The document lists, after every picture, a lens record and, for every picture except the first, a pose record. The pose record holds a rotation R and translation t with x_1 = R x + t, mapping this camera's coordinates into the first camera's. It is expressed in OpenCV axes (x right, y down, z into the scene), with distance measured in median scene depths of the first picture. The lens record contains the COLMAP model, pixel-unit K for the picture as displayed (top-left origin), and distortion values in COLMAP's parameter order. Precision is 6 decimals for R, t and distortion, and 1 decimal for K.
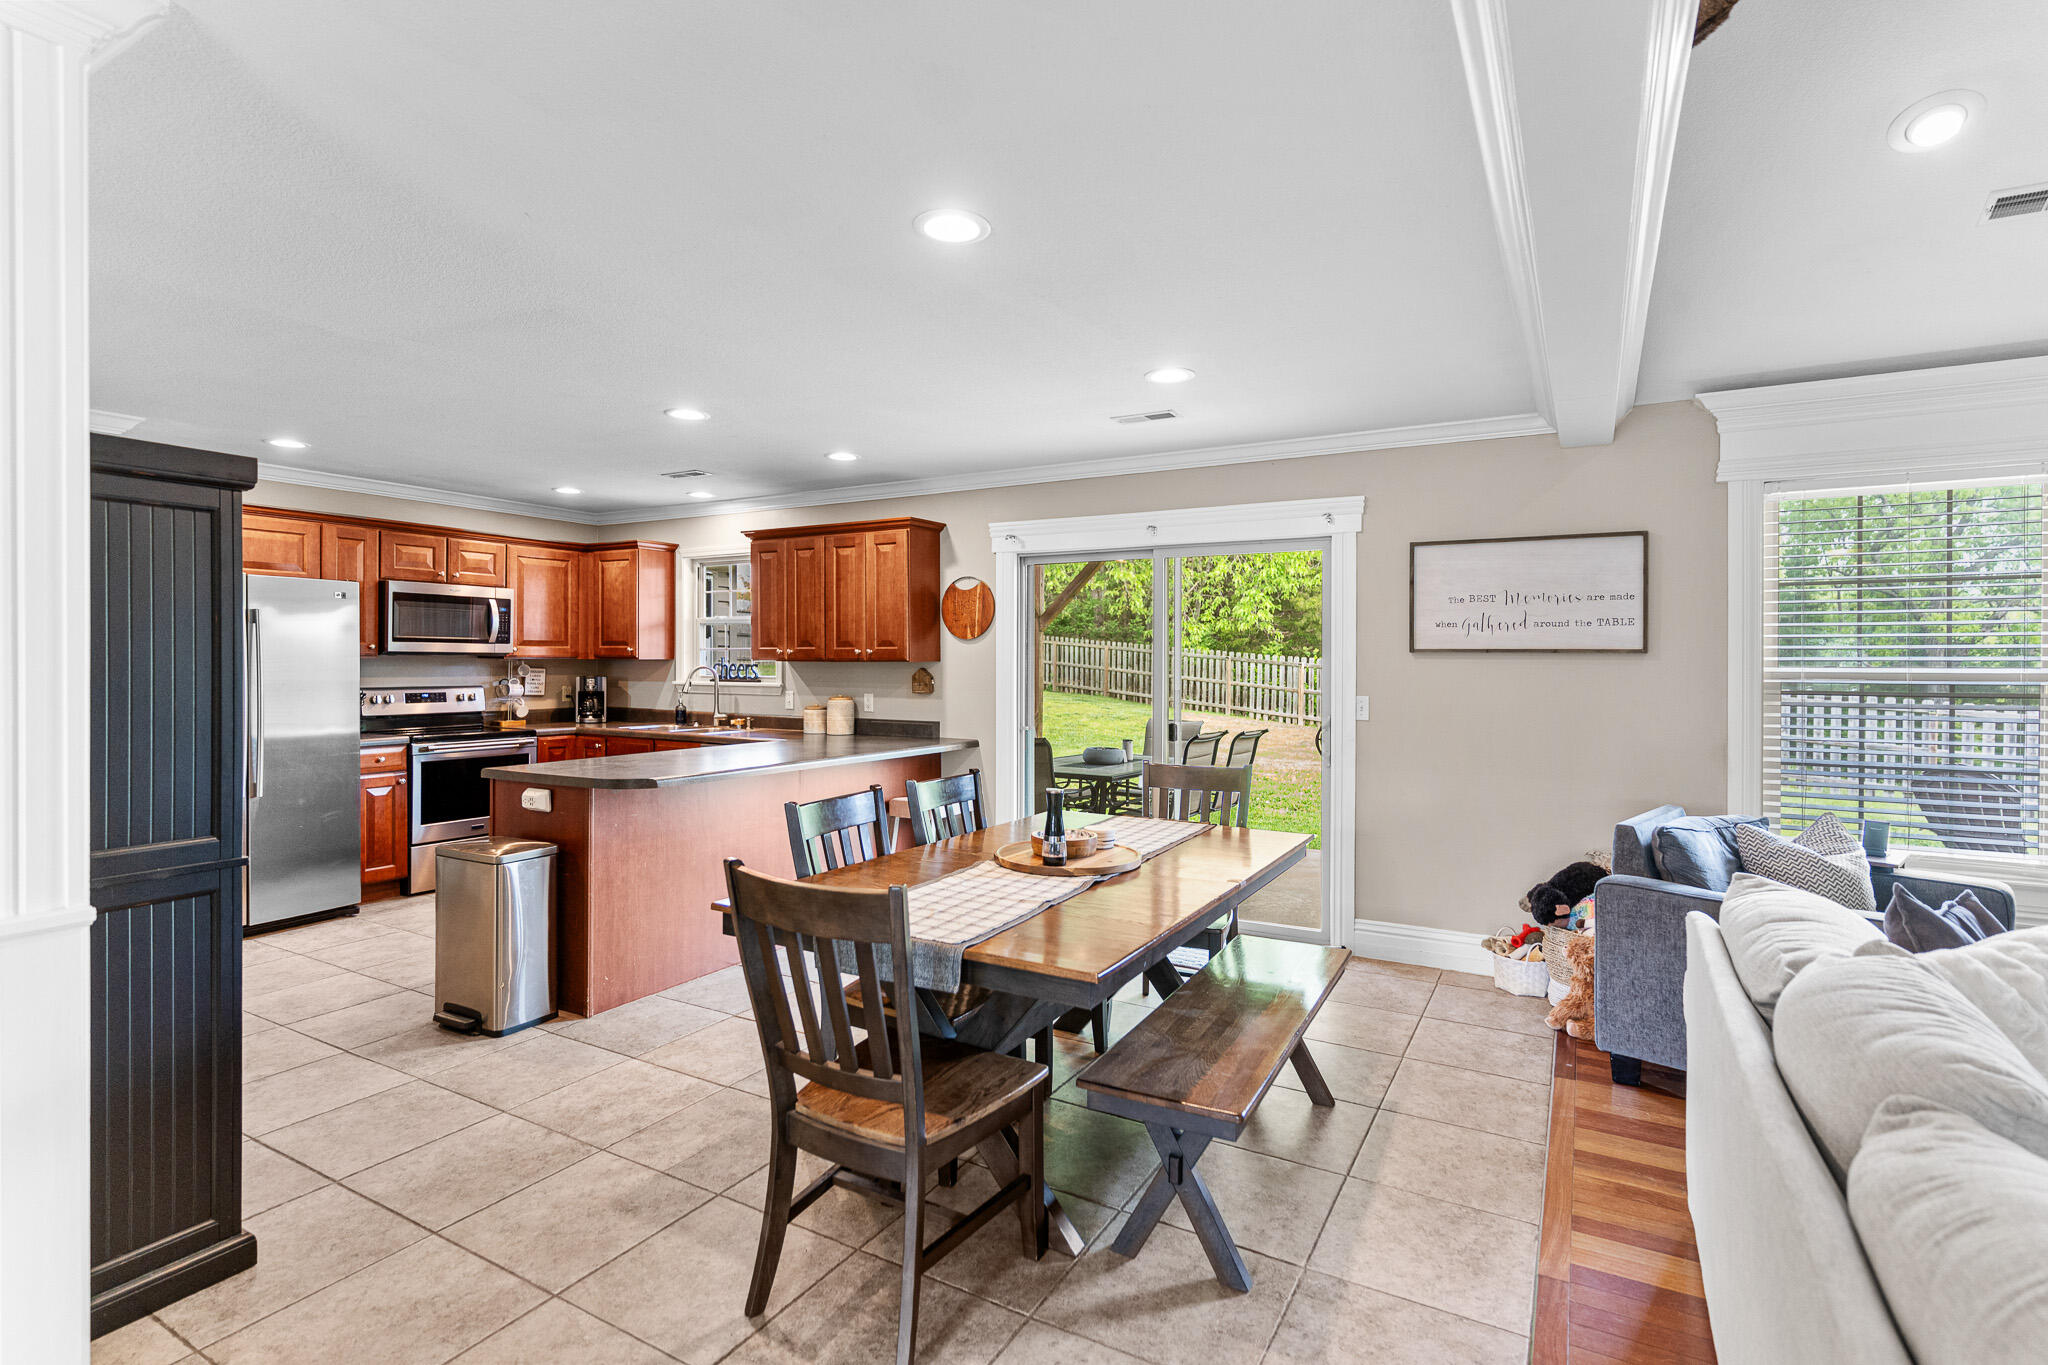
lens RADIAL K [[971.6, 0, 1023.1], [0, 971.6, 663.8], [0, 0, 1]] dist [0.004015, 0.000396]
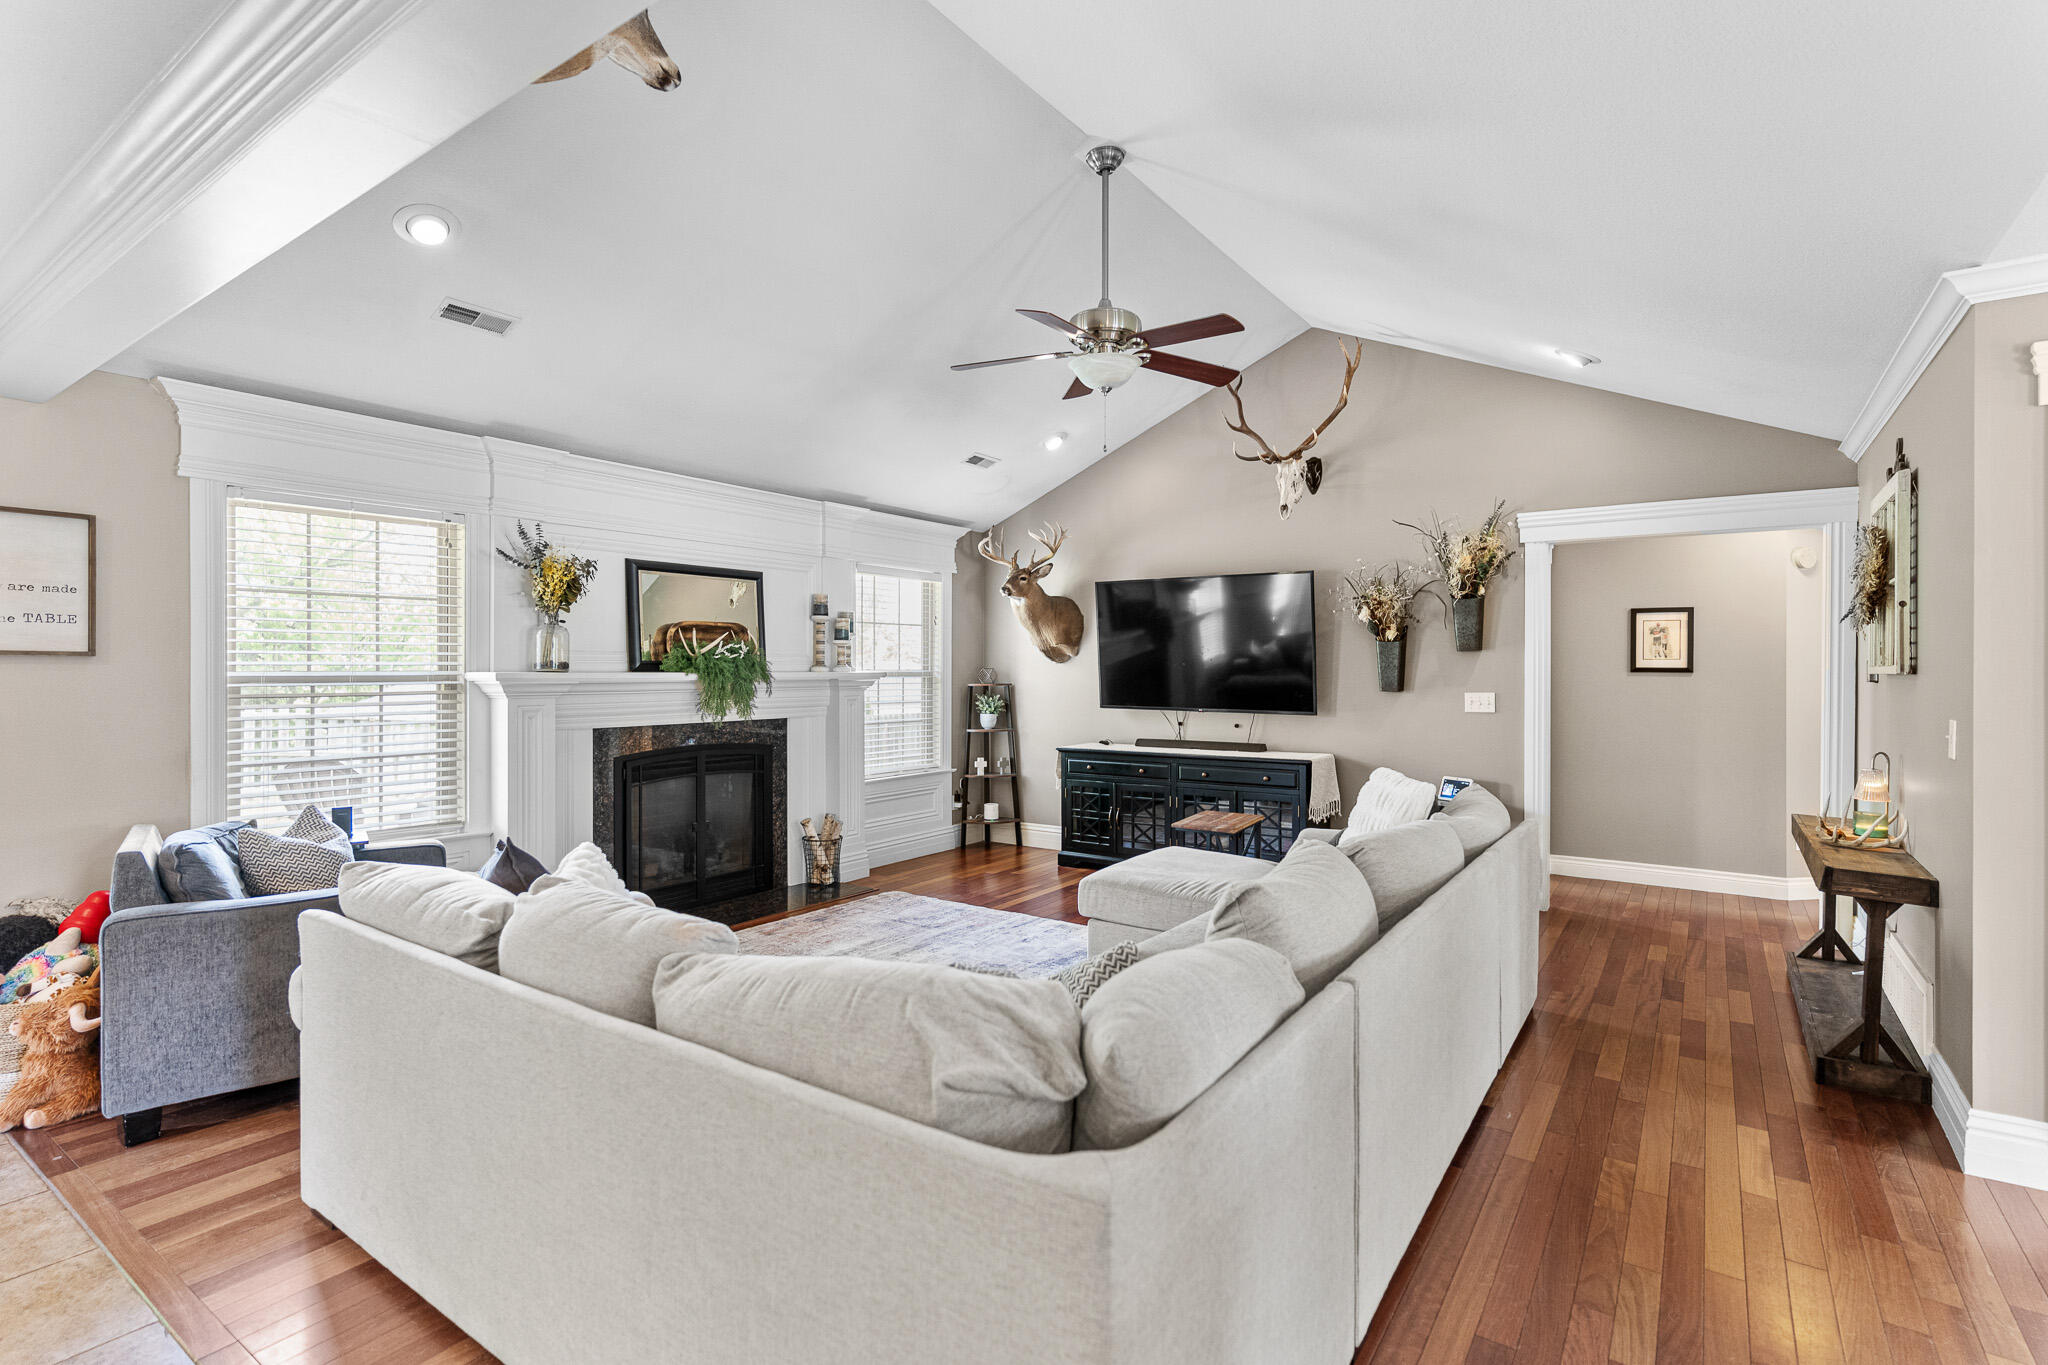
lens RADIAL K [[985.3, 0, 1023.7], [0, 985.3, 672.5], [0, 0, 1]] dist [0.002184, 0.000556]
pose [[0.089359, -0.008572, 0.995963, -0.104830], [0.003753, 0.999959, 0.008269, -0.000407], [-0.995992, 0.002999, 0.089388, 0.061623]]
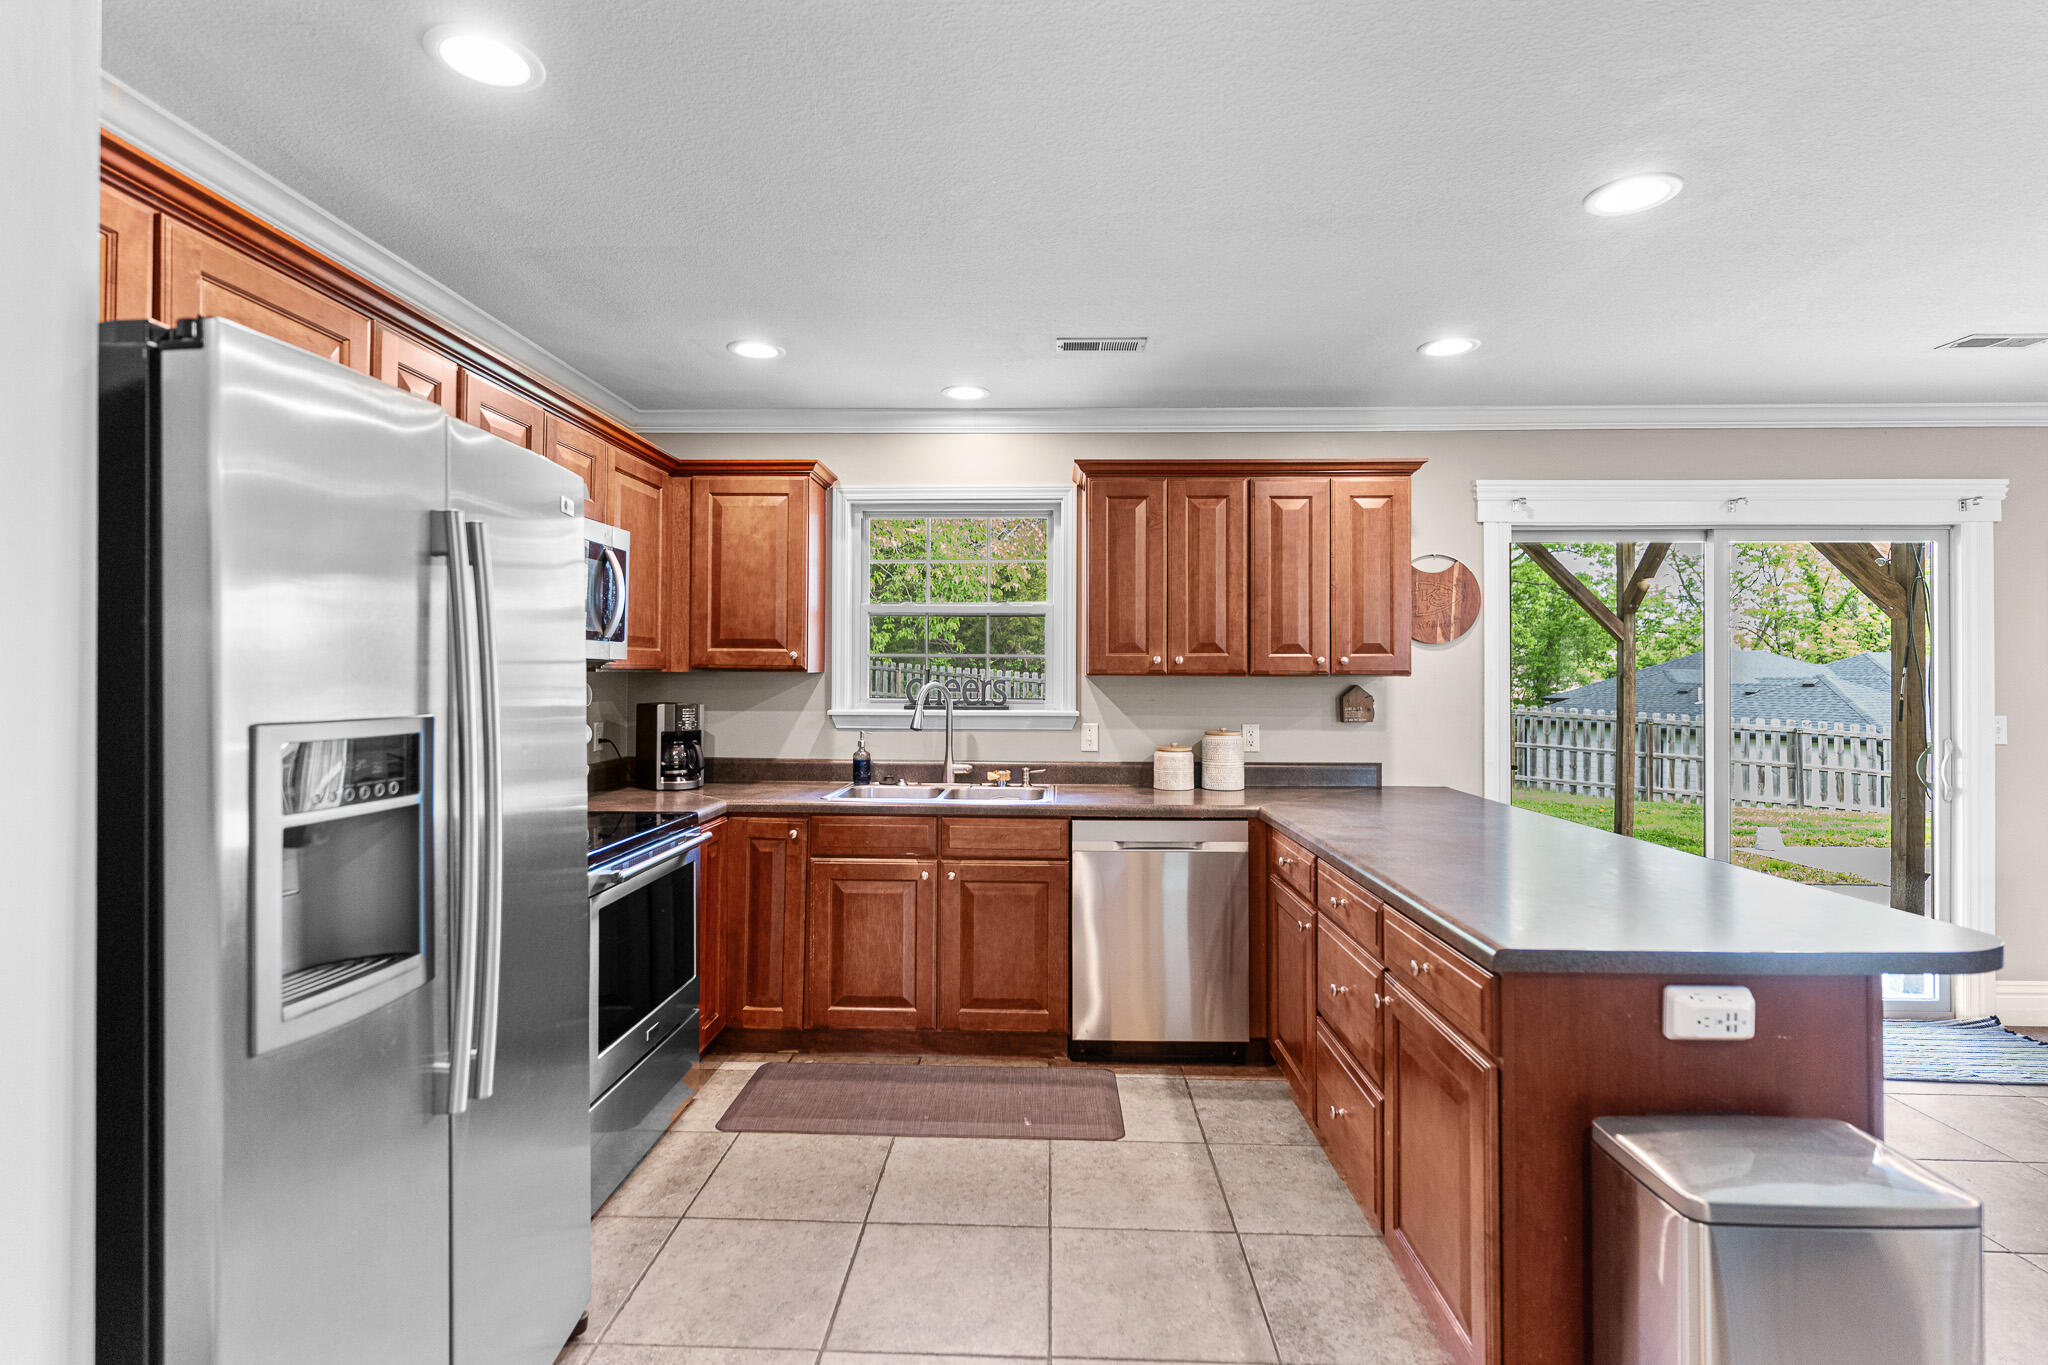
lens RADIAL K [[971.6, 0, 1023.1], [0, 971.6, 663.8], [0, 0, 1]] dist [0.004015, 0.000396]
pose [[0.884191, 0.003117, 0.467116, -0.602970], [0.001921, 0.999945, -0.010309, -0.003931], [-0.467122, 0.010012, 0.884136, 0.487837]]
